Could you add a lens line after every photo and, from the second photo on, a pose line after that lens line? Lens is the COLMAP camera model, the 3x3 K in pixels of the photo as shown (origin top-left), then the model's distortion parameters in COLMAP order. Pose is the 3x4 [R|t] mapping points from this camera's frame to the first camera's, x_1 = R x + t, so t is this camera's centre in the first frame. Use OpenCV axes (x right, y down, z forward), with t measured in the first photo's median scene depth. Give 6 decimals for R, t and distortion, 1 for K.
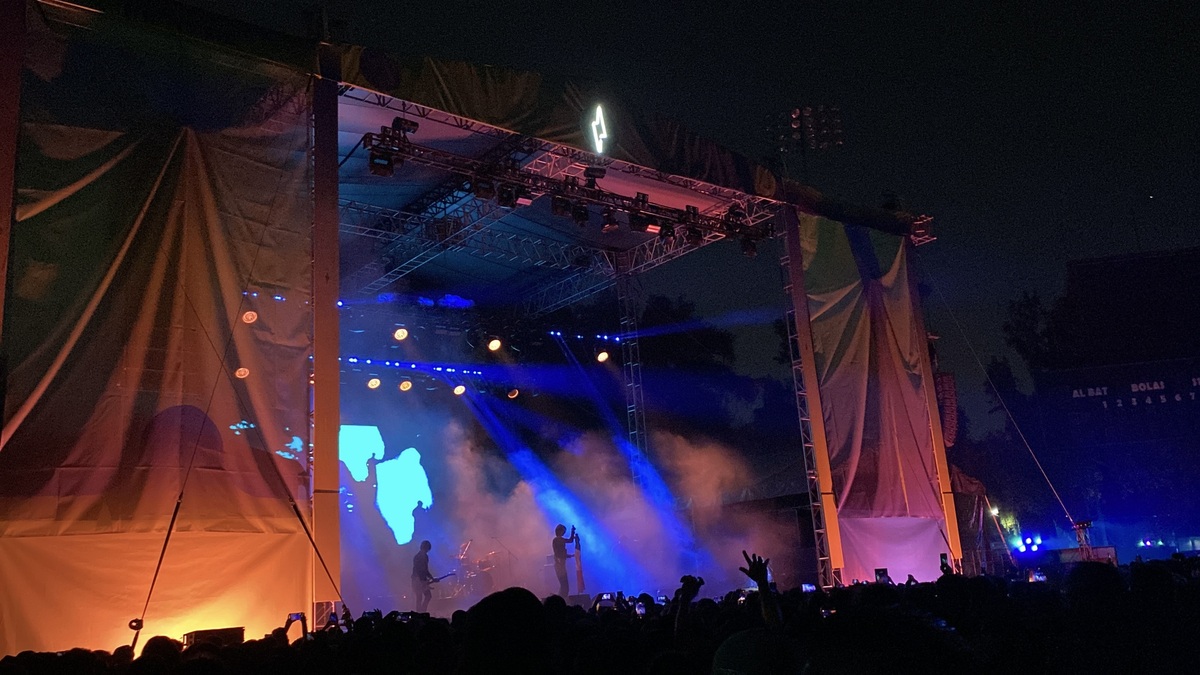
lens RADIAL K [[1043.0, 0, 609.9], [0, 1043.0, 331.0], [0, 0, 1]] dist [0.033326, -0.071253]
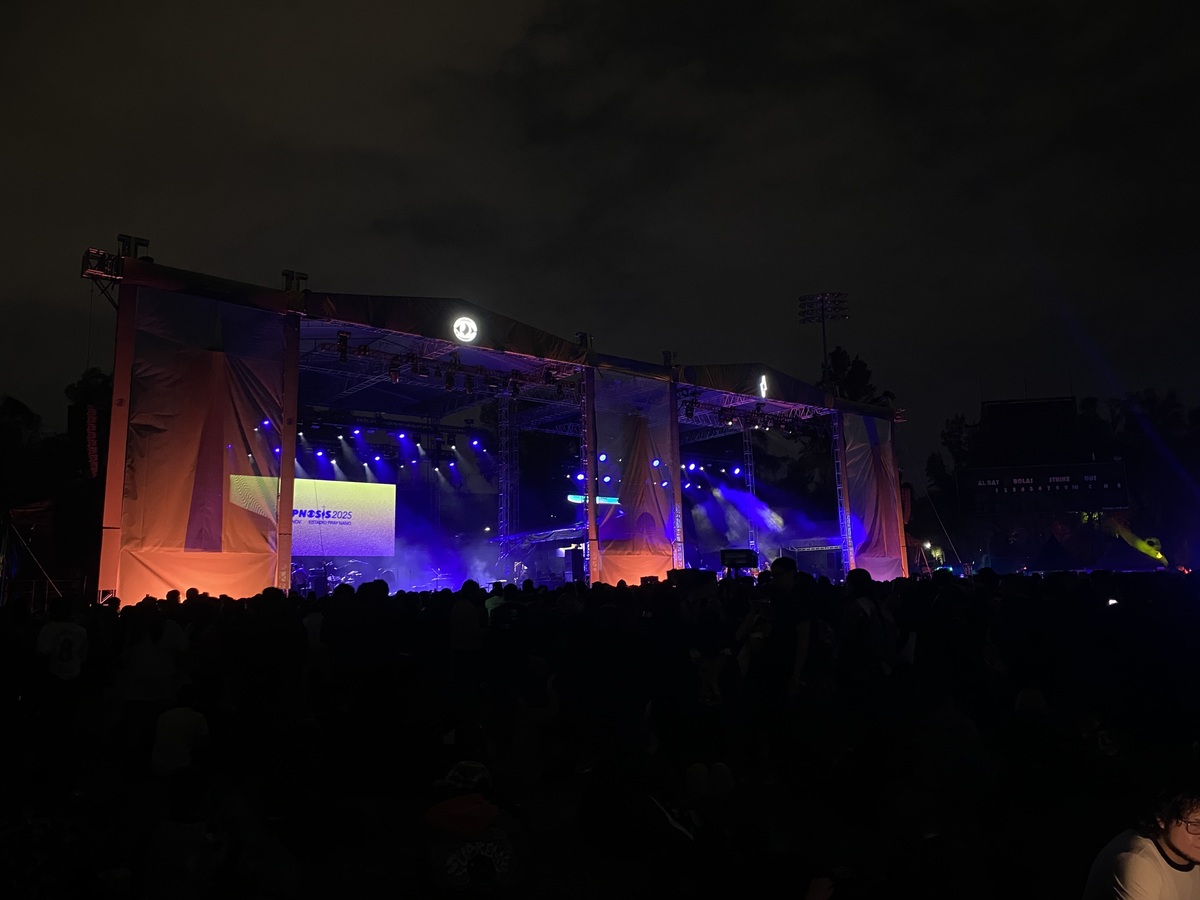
lens RADIAL K [[911.0, 0, 601.2], [0, 911.0, 438.0], [0, 0, 1]] dist [0.060073, -0.069390]
pose [[0.999088, 0.042698, -0.000196, -0.286802], [-0.042547, 0.995915, 0.079649, -0.177235], [0.003596, -0.079568, 0.996823, -0.805446]]
